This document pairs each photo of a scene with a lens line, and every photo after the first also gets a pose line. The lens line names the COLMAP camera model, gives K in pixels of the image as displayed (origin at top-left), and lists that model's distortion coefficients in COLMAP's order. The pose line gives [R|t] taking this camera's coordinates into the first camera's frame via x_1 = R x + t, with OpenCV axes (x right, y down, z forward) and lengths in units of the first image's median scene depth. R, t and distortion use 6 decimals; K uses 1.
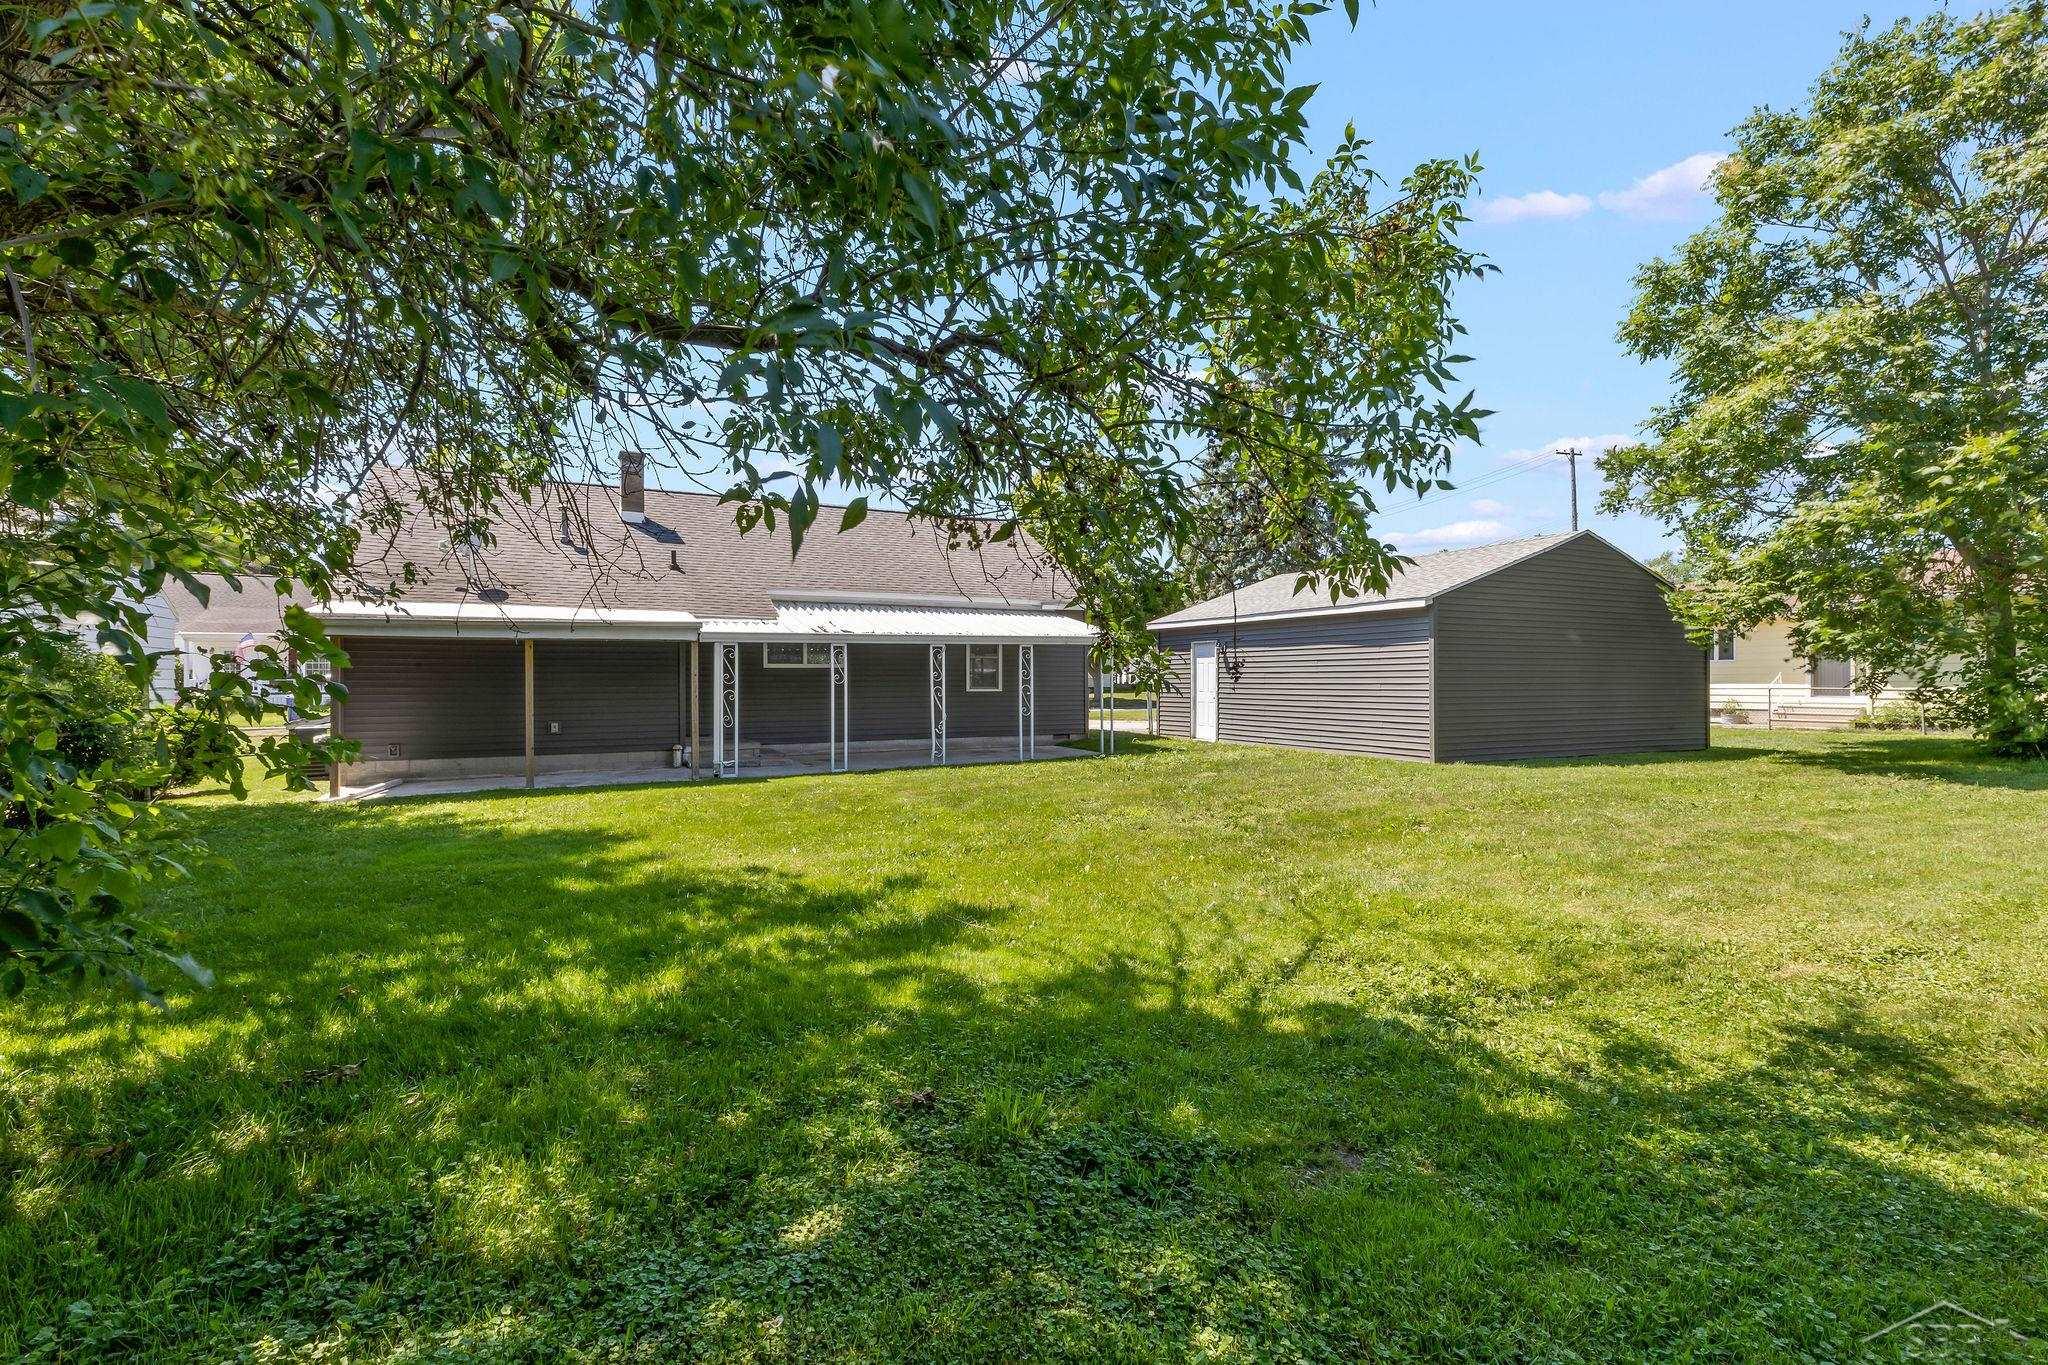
lens RADIAL K [[933.7, 0, 1024.0], [0, 933.7, 682.5], [0, 0, 1]] dist [0.002384, 0.000168]
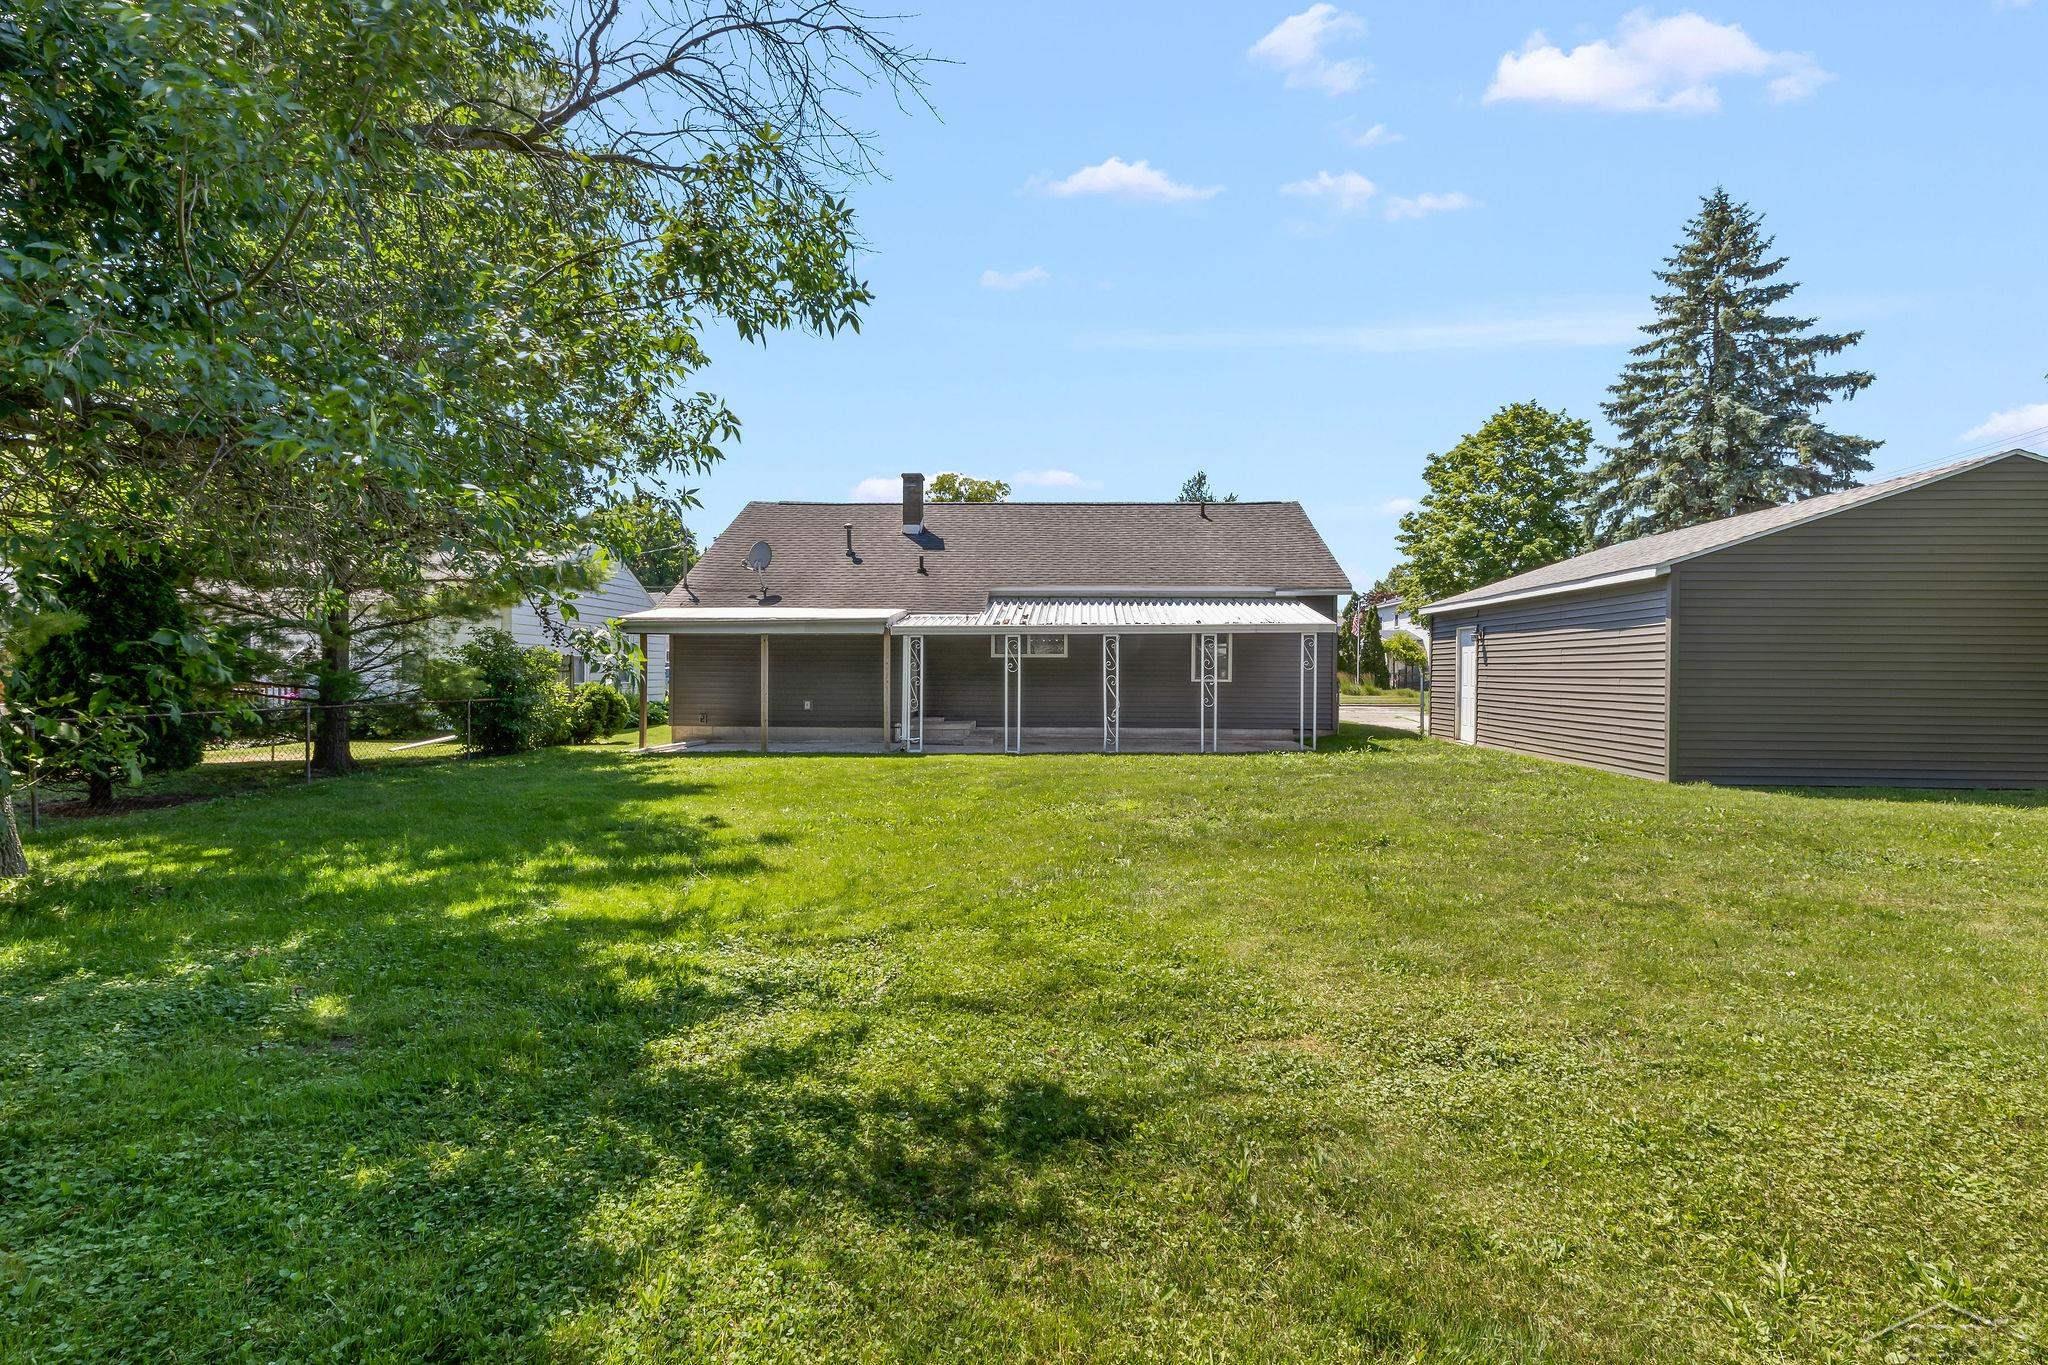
lens RADIAL K [[918.4, 0, 1024.0], [0, 918.4, 682.5], [0, 0, 1]] dist [0.003499, 0.000441]
pose [[0.868112, 0.013866, -0.496174, 0.340425], [-0.009688, 0.999893, 0.010992, 0.001559], [0.496273, -0.004735, 0.868153, 0.082880]]
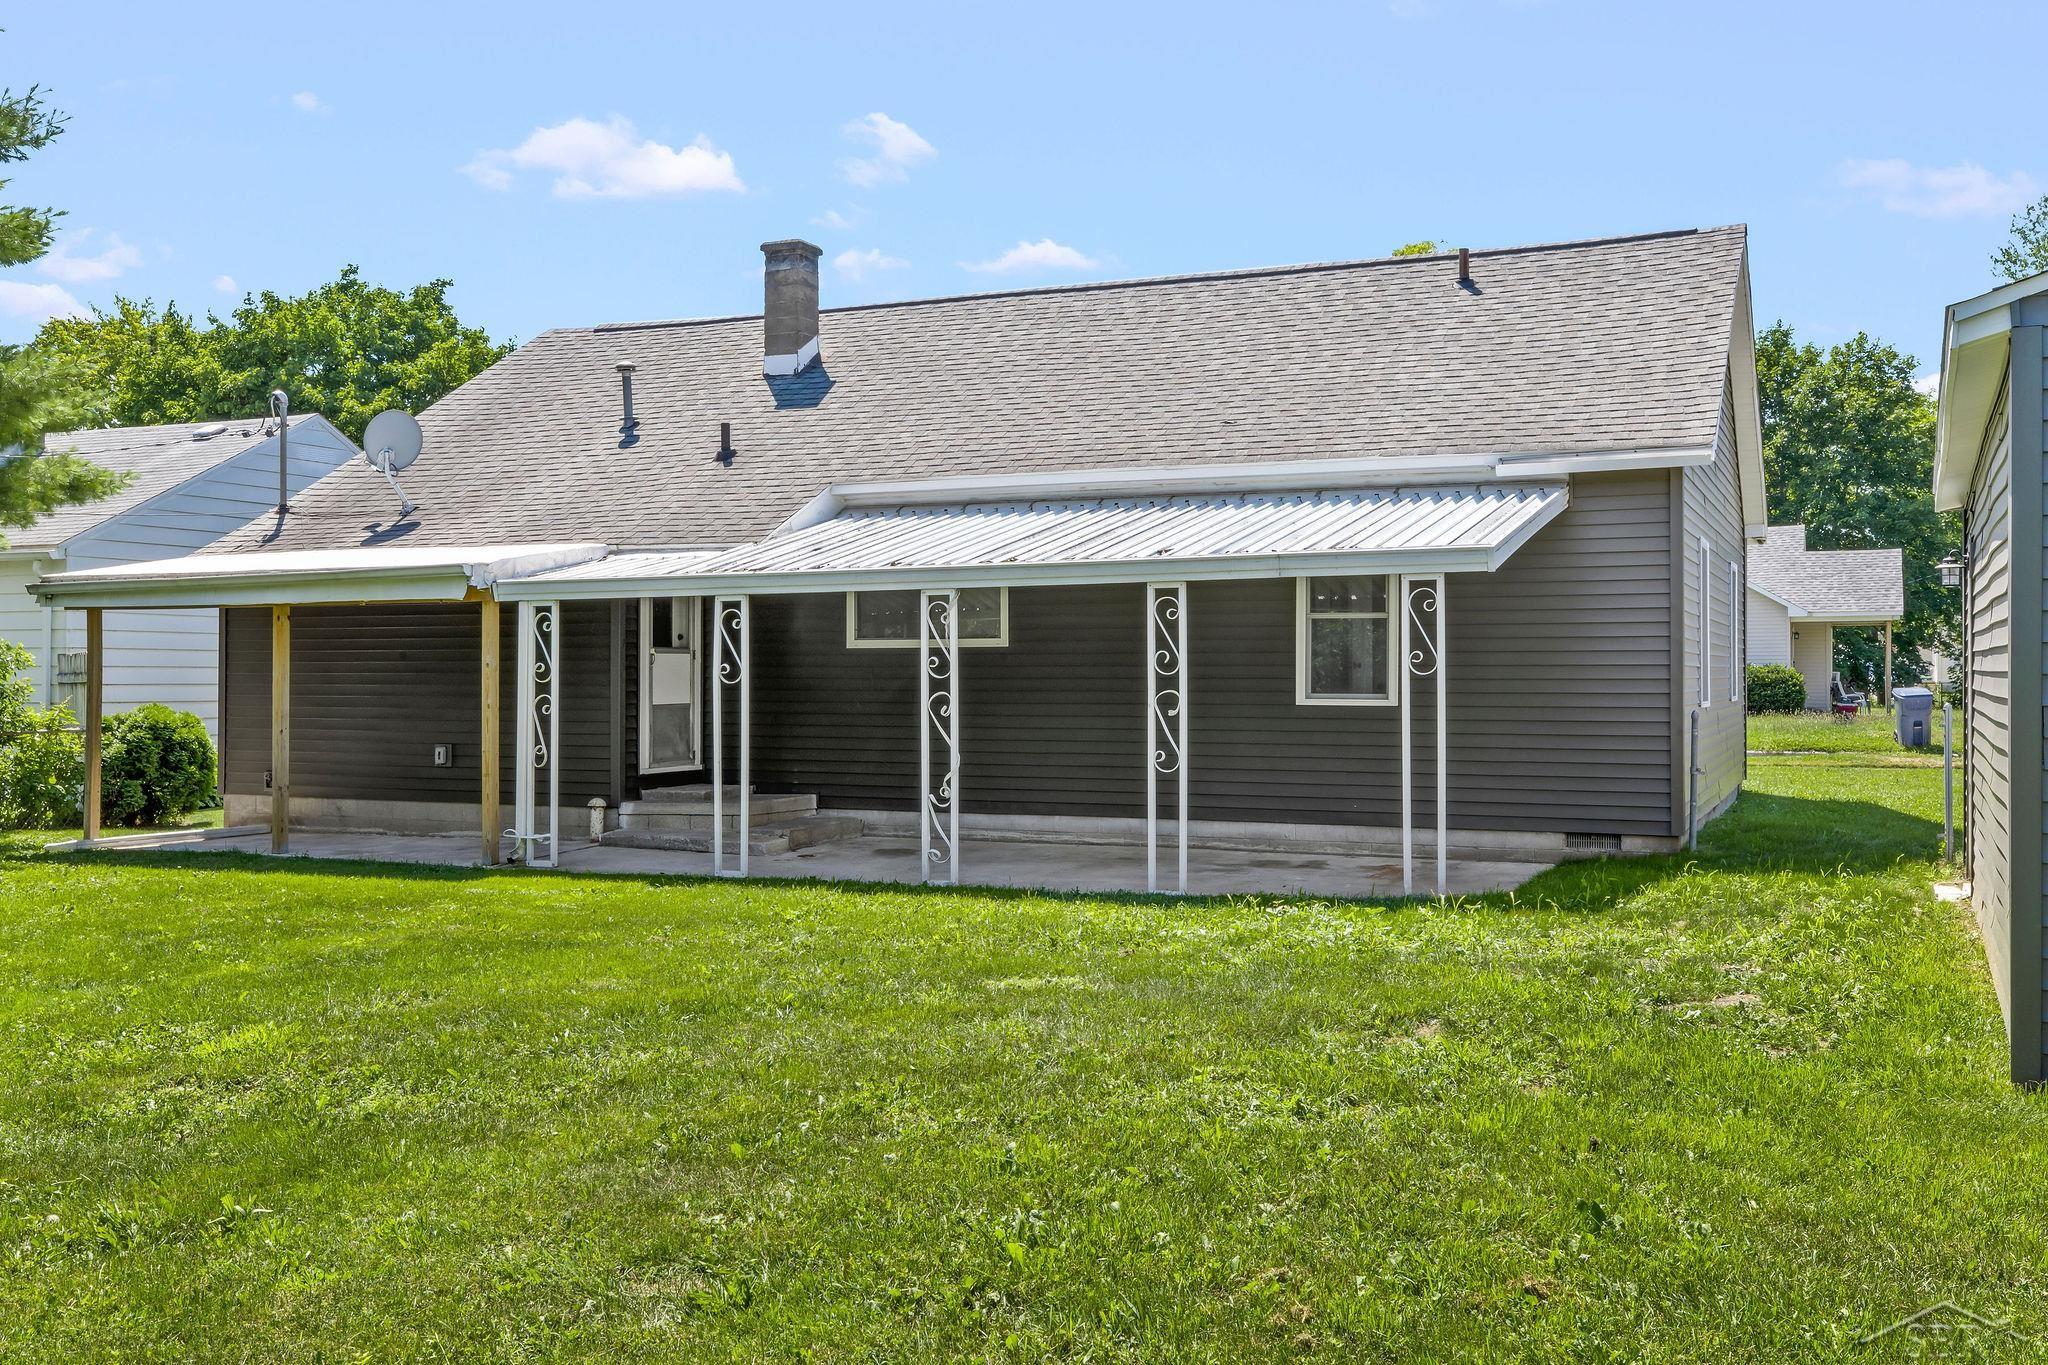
lens RADIAL K [[1851.4, 0, 1024.0], [0, 1851.4, 682.5], [0, 0, 1]] dist [0.001417, 0.000828]
pose [[0.632082, 0.008759, -0.774852, 0.592106], [-0.002285, 0.999953, 0.009439, -0.008259], [0.774899, -0.004196, 0.632072, 0.538191]]
